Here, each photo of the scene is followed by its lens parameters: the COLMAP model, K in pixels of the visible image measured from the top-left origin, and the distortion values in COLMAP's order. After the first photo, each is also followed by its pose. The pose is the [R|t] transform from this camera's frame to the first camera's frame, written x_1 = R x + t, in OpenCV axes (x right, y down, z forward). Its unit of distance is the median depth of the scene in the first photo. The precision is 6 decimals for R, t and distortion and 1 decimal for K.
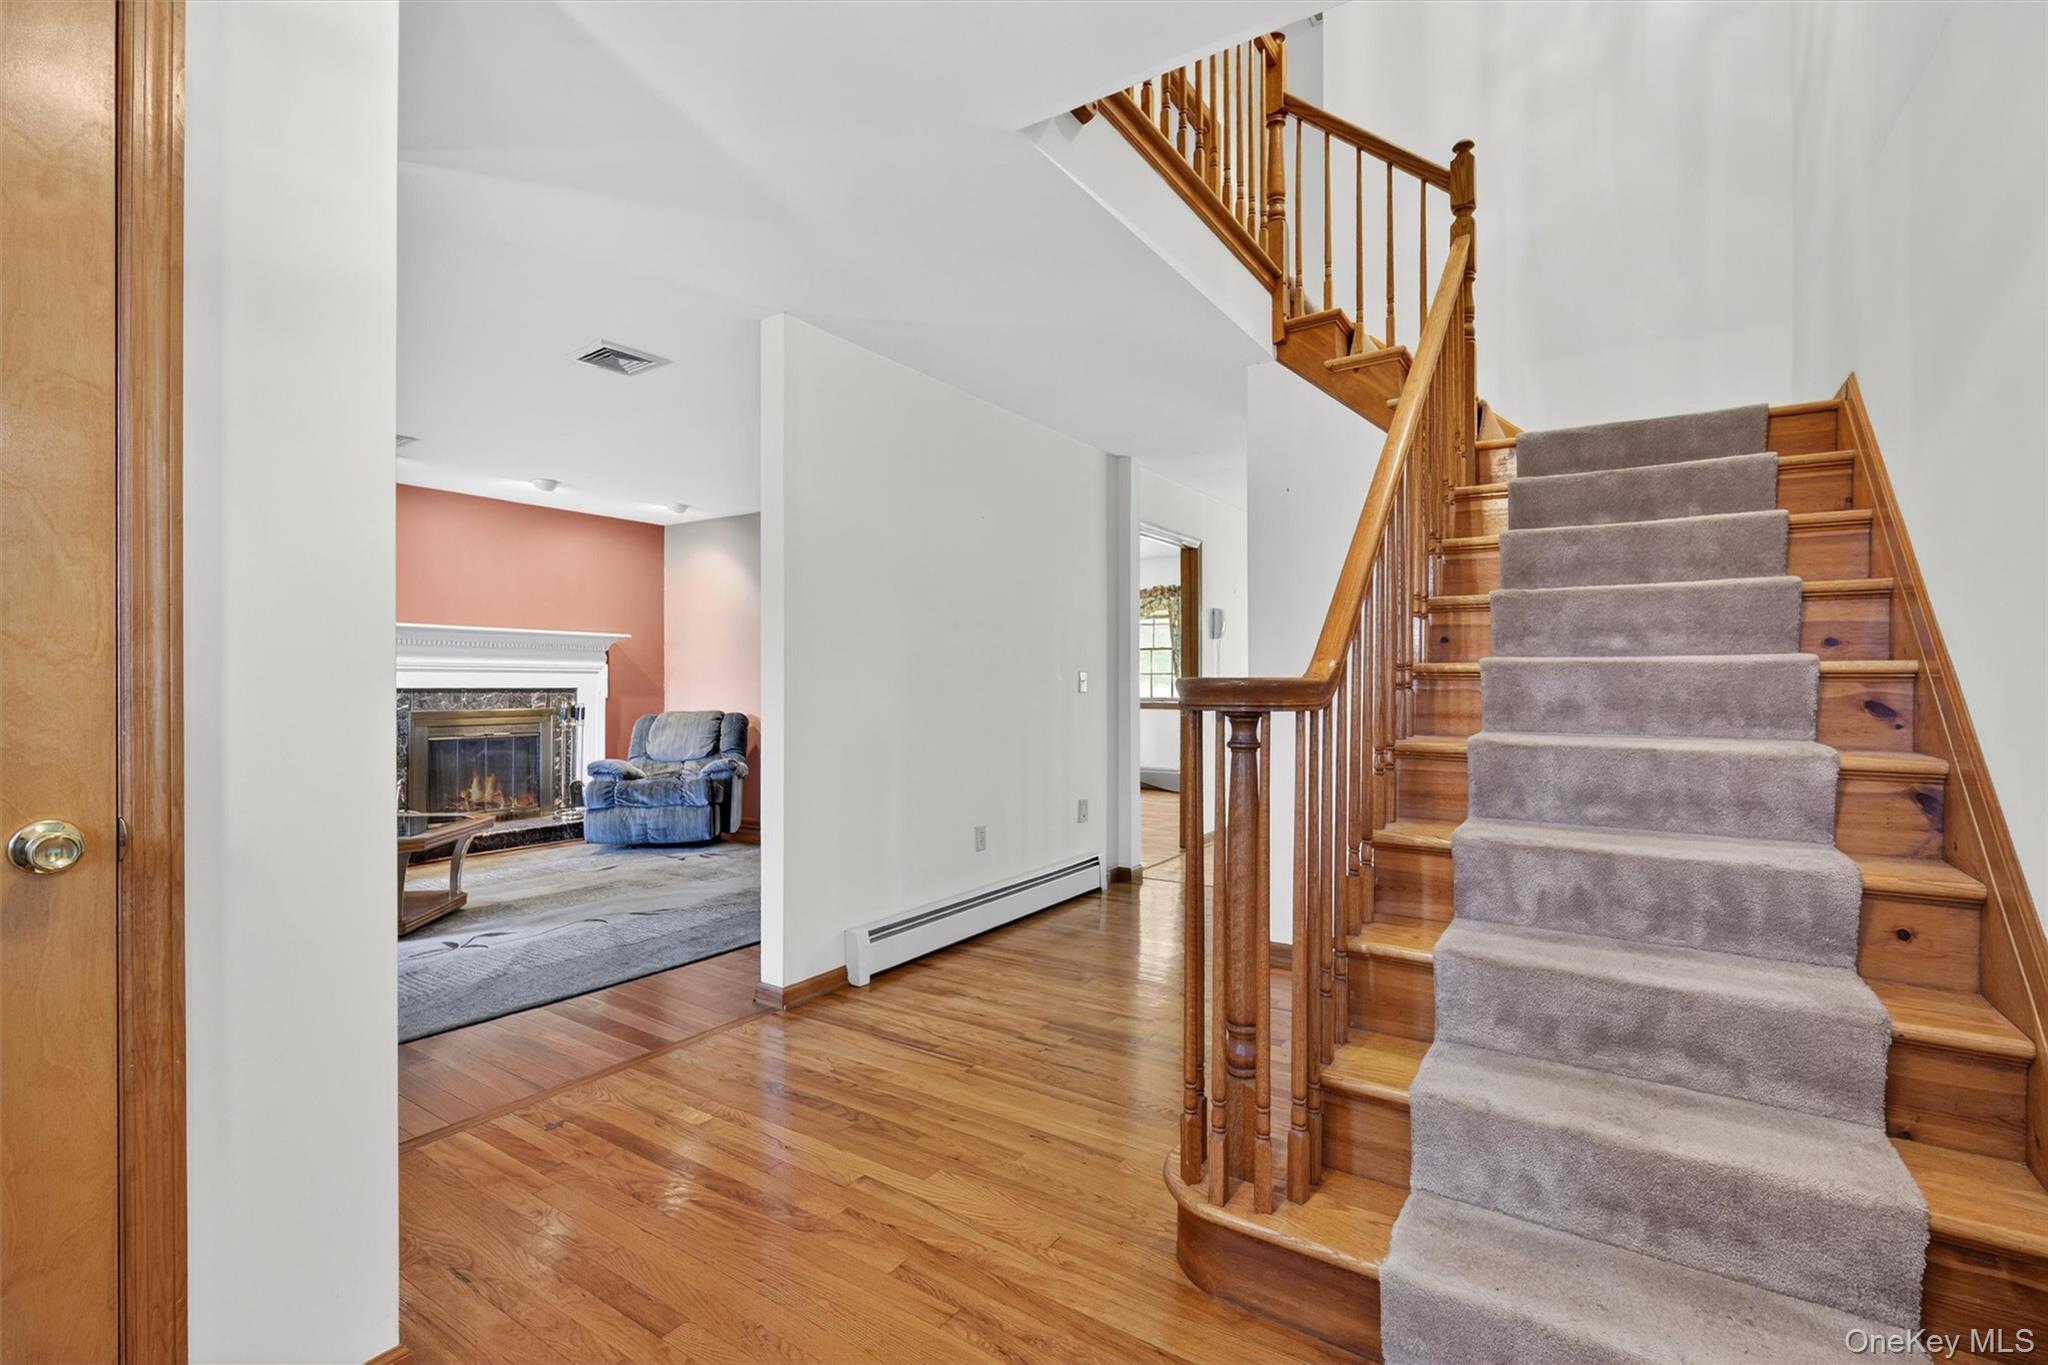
lens RADIAL K [[894.2, 0, 1029.5], [0, 894.2, 672.7], [0, 0, 1]] dist [-0.012664, 0.000166]
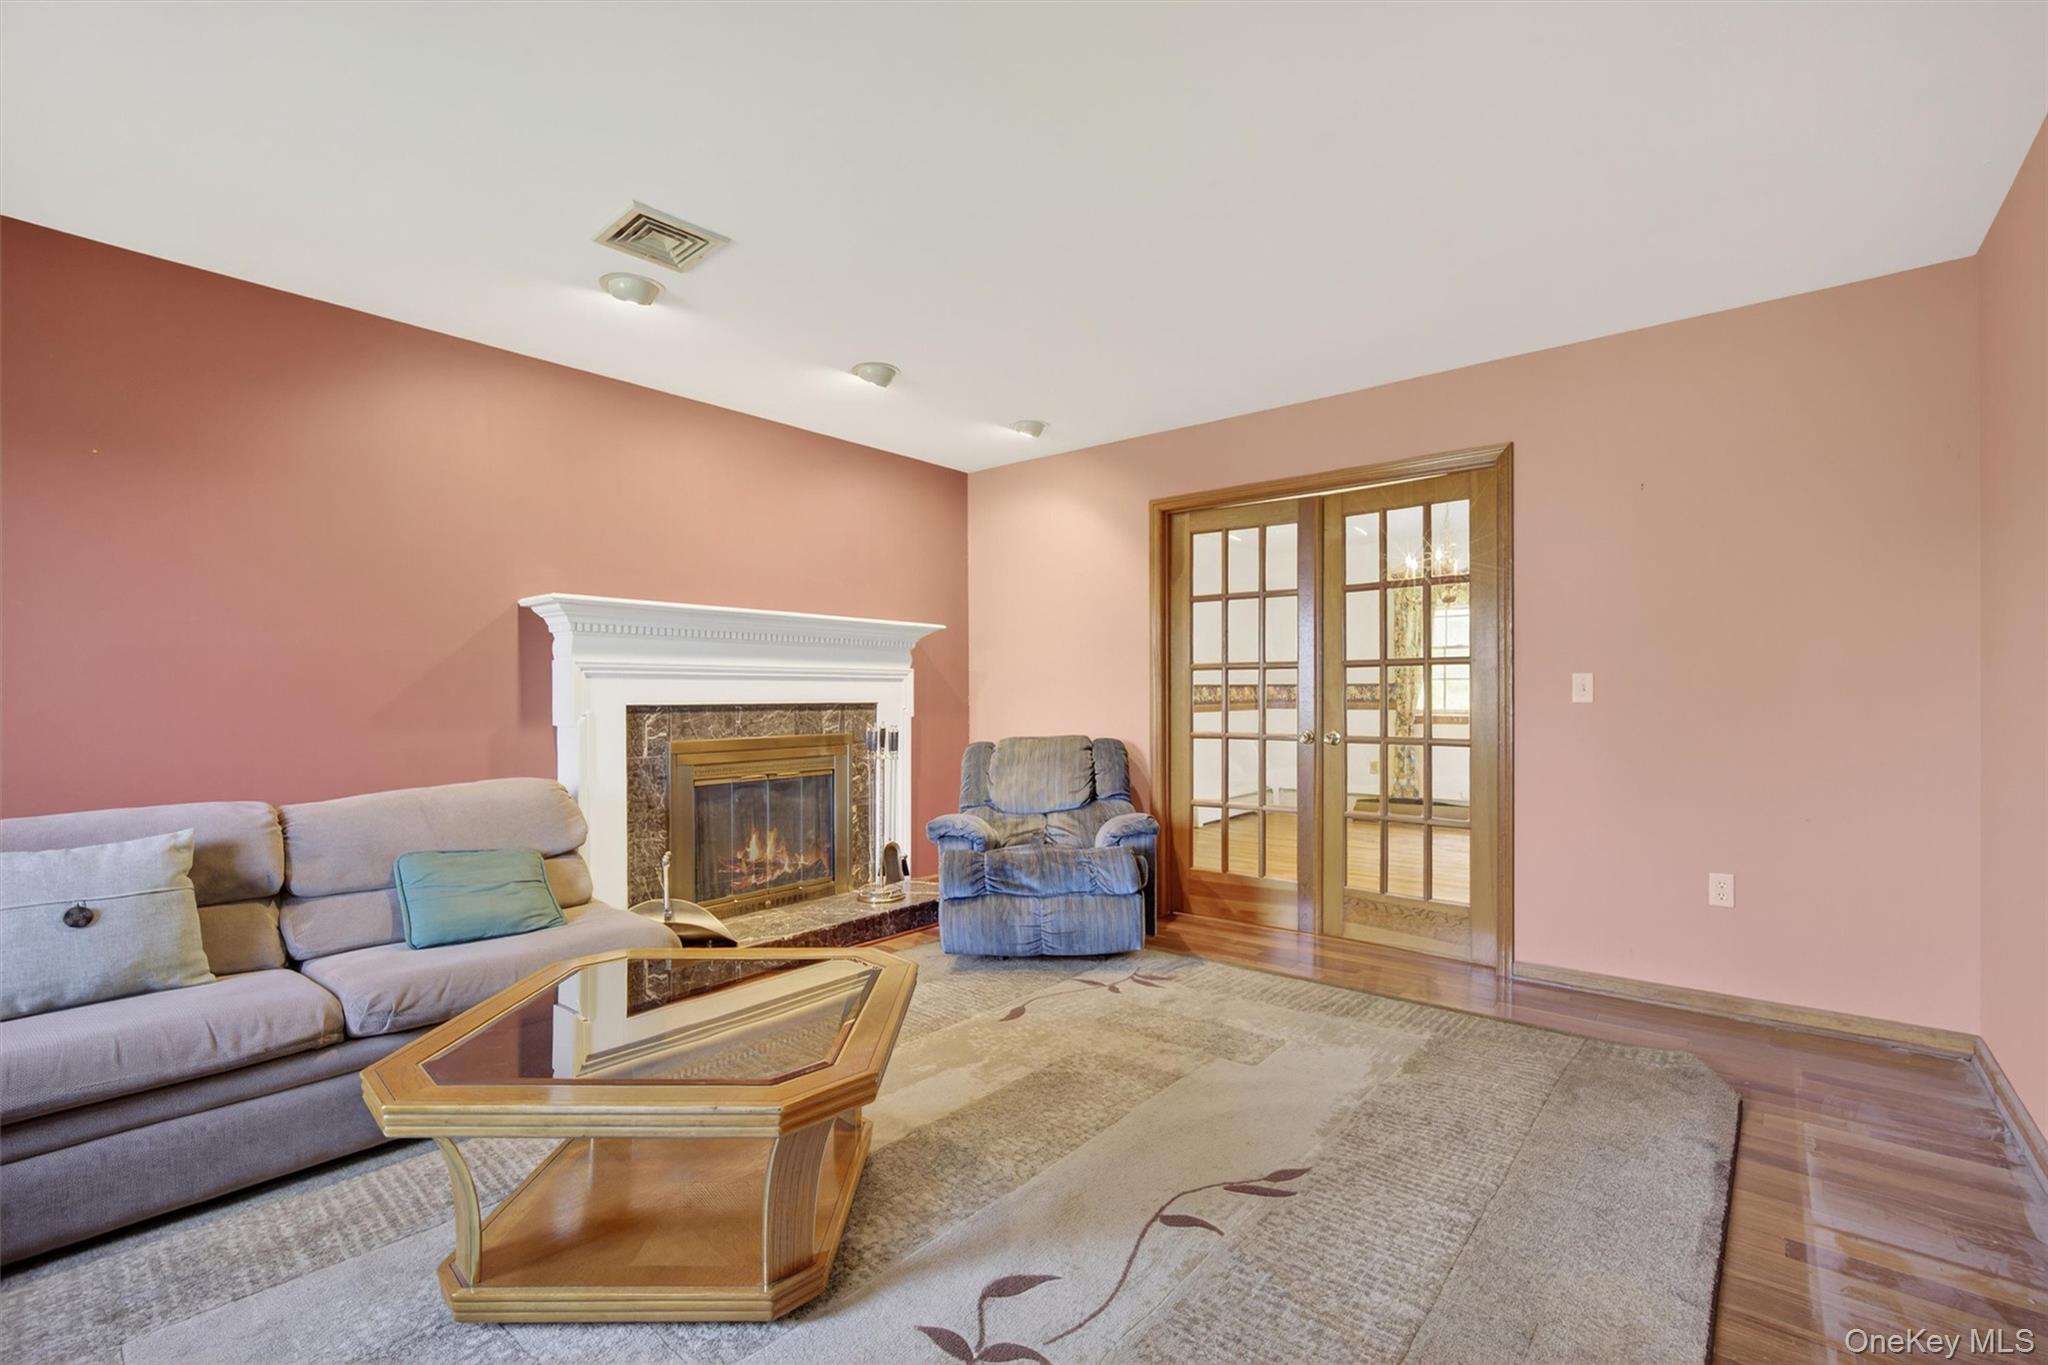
lens RADIAL K [[894.2, 0, 1029.0], [0, 894.2, 698.7], [0, 0, 1]] dist [-0.012664, 0.000166]
pose [[0.992511, -0.007737, -0.121910, -0.322457], [0.009500, 0.999858, 0.013888, 0.005760], [0.121785, -0.014943, 0.992444, 0.351929]]
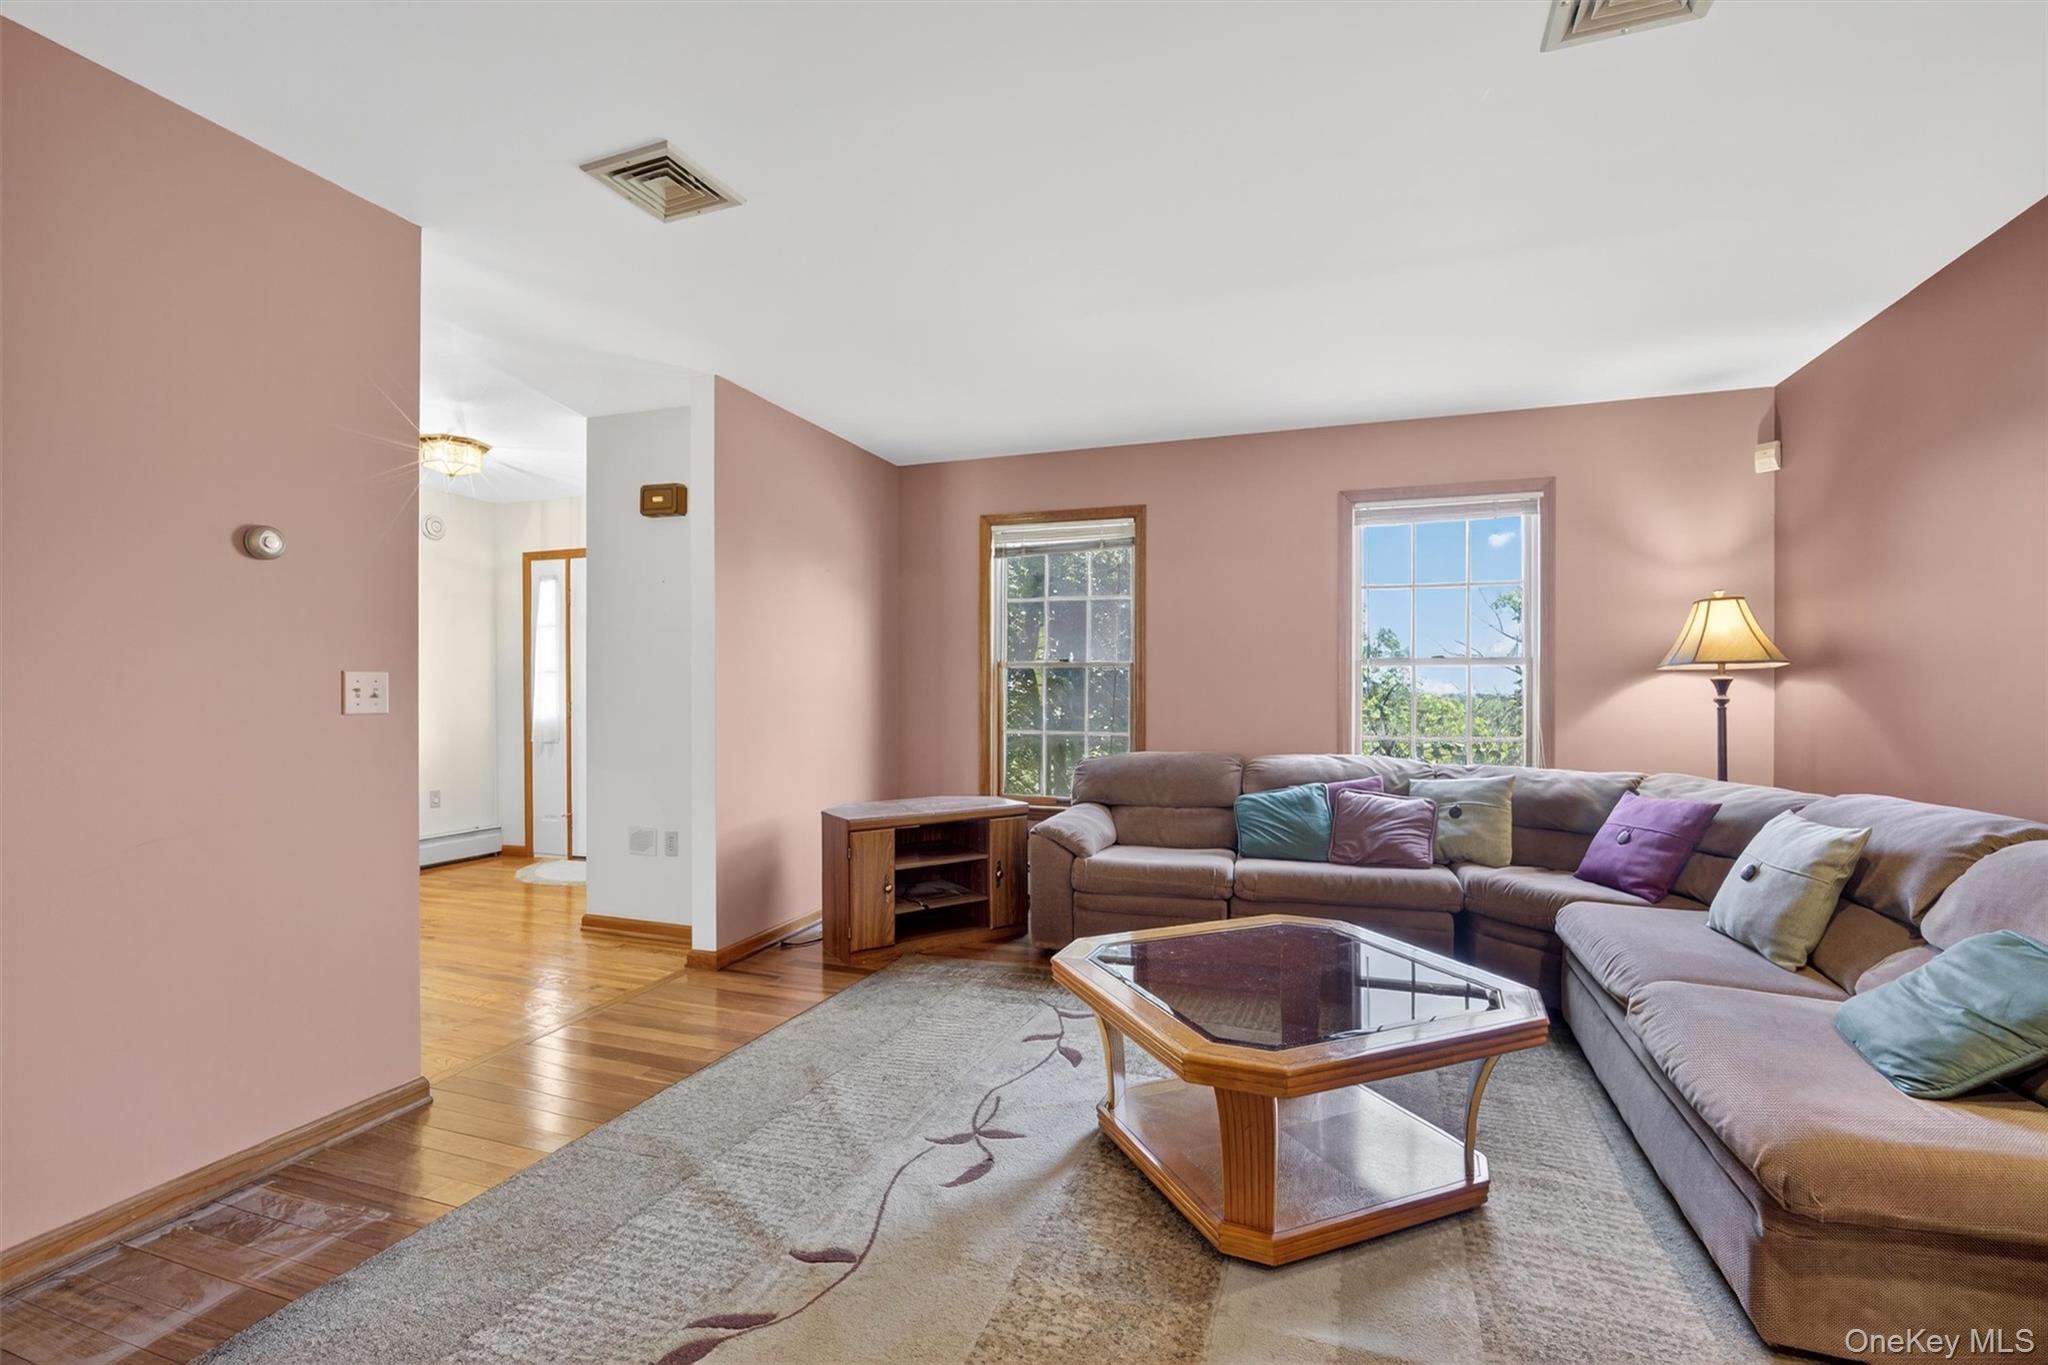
lens RADIAL K [[894.2, 0, 1031.7], [0, 894.2, 692.4], [0, 0, 1]] dist [-0.012664, 0.000166]
pose [[-0.973186, 0.001715, -0.230015, -0.306673], [0.003459, 0.999968, -0.007179, 0.009100], [0.229995, -0.007782, -0.973161, 0.923954]]
